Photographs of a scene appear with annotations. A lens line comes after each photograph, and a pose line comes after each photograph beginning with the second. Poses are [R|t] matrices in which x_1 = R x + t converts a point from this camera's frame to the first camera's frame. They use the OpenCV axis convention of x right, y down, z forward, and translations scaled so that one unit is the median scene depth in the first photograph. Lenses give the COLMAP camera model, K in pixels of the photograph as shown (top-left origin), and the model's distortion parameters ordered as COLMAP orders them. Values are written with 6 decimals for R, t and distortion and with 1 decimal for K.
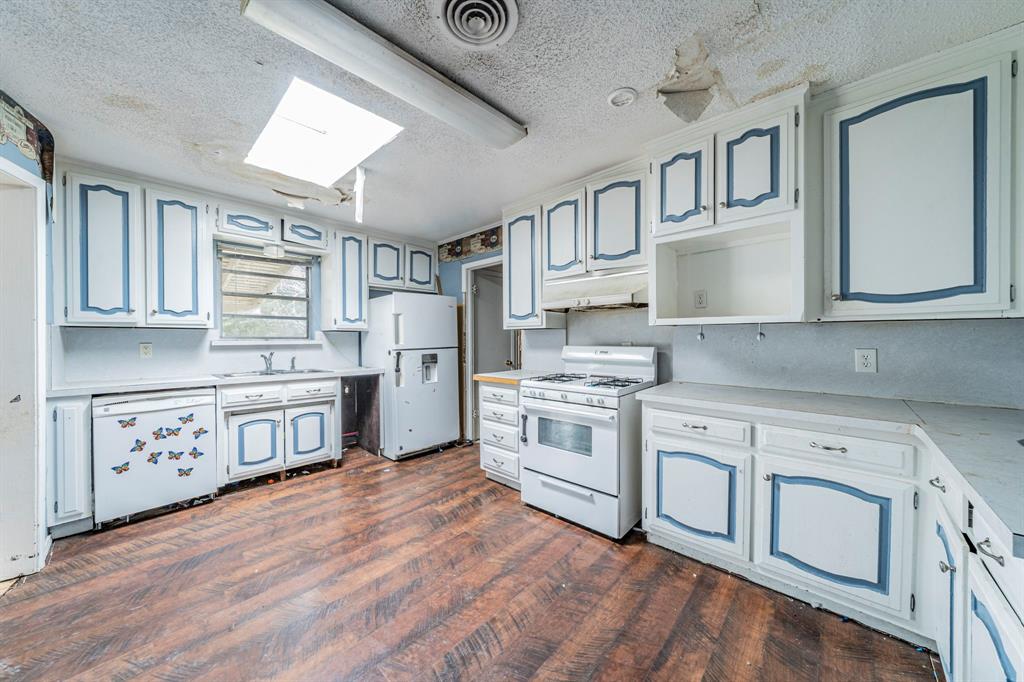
lens RADIAL K [[355.6, 0, 512.8], [0, 355.6, 336.5], [0, 0, 1]] dist [-0.000620, -0.000024]
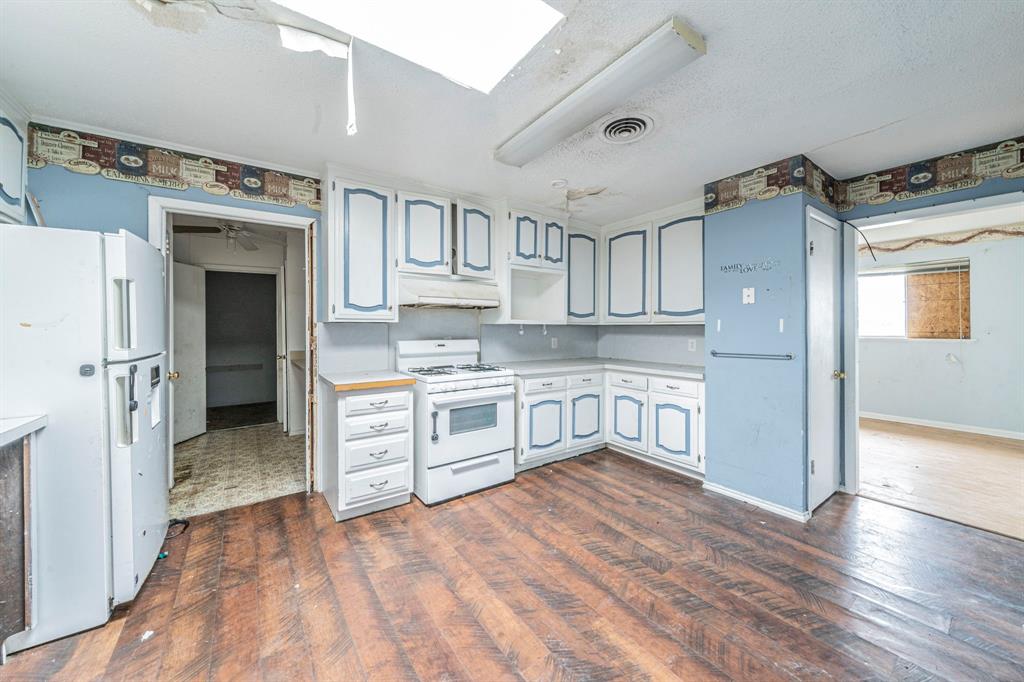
lens RADIAL K [[361.7, 0, 509.9], [0, 361.7, 322.5], [0, 0, 1]] dist [-0.000221, -0.000067]
pose [[0.211892, 0.023228, 0.977017, -0.965719], [-0.001314, 0.999723, -0.023483, -0.001651], [-0.977292, 0.003693, 0.211864, 0.633930]]
